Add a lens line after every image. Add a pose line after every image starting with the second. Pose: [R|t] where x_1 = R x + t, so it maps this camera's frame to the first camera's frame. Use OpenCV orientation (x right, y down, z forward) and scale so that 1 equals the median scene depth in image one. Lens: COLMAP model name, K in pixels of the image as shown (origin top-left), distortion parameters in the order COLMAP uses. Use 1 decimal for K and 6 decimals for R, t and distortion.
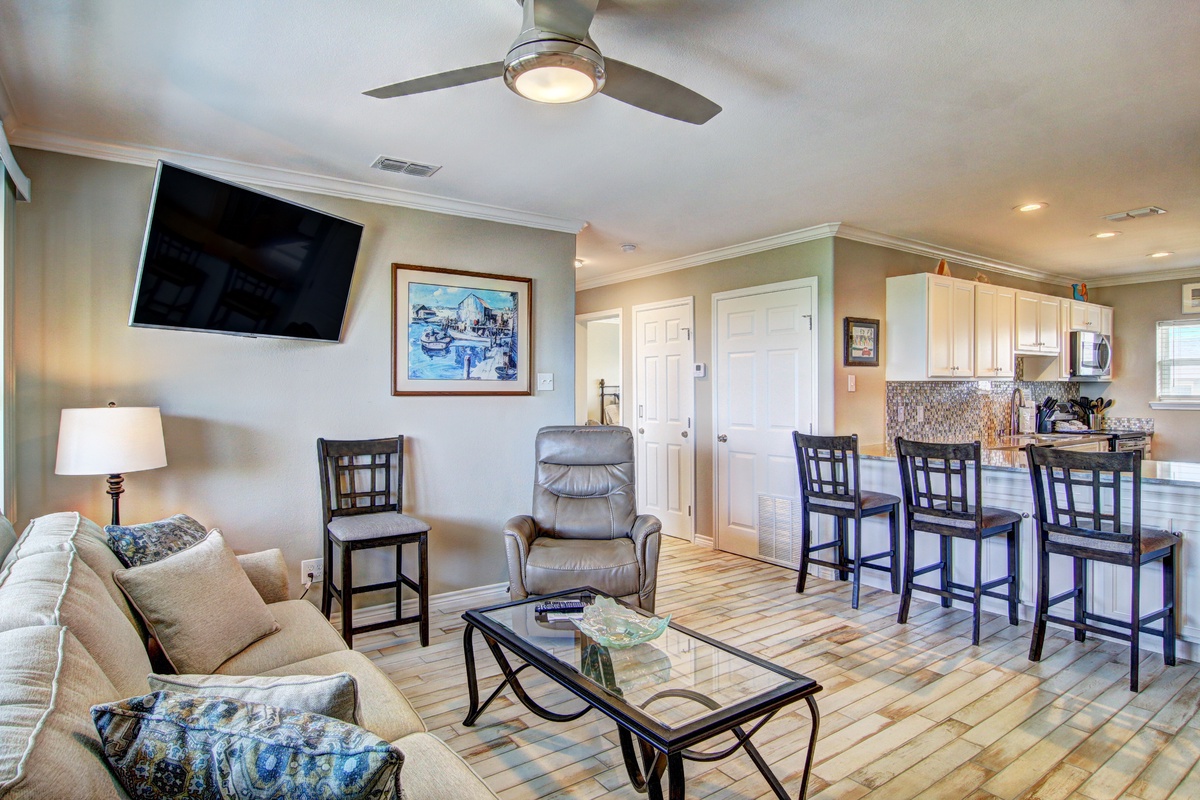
lens RADIAL K [[669.5, 0, 602.9], [0, 669.5, 393.9], [0, 0, 1]] dist [-0.008803, -0.000797]
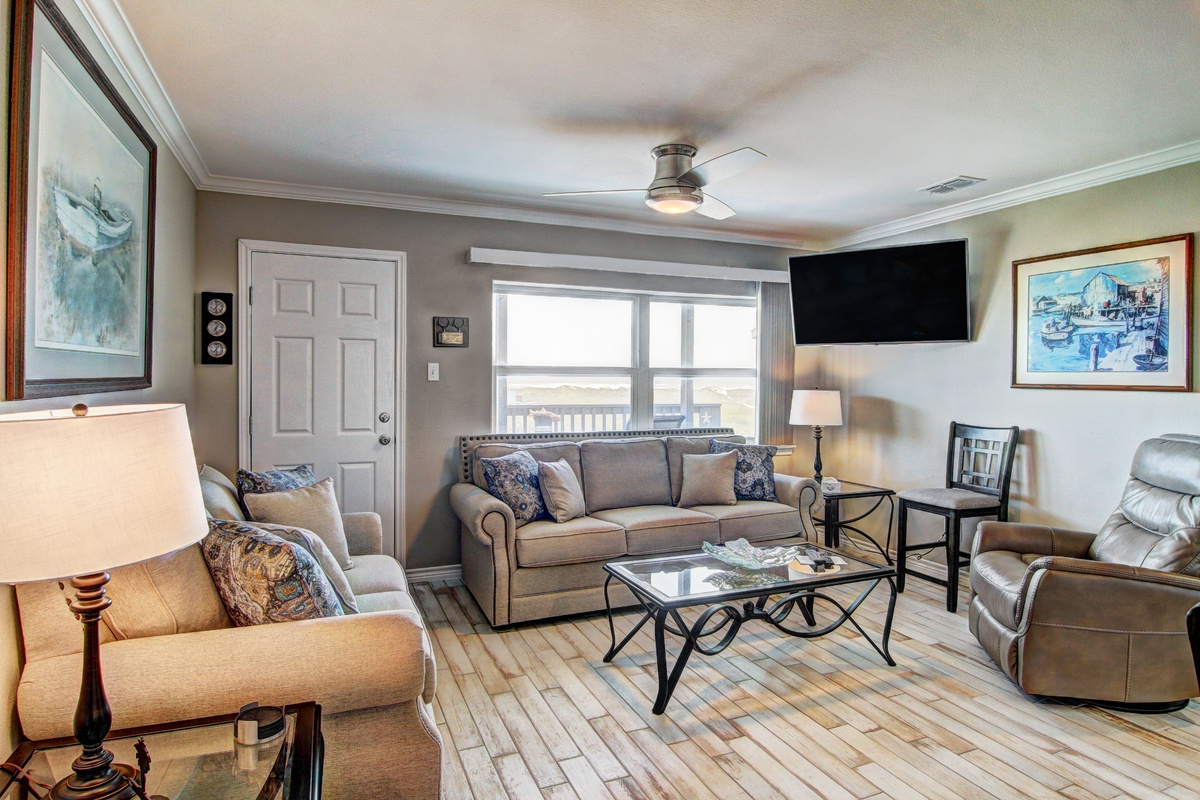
lens RADIAL K [[669.5, 0, 598.6], [0, 669.5, 390.5], [0, 0, 1]] dist [-0.008803, -0.000797]
pose [[-0.227483, 0.019751, -0.973582, 0.804829], [-0.012303, 0.999656, 0.023155, -0.008890], [0.973704, 0.017245, -0.227162, 0.575319]]
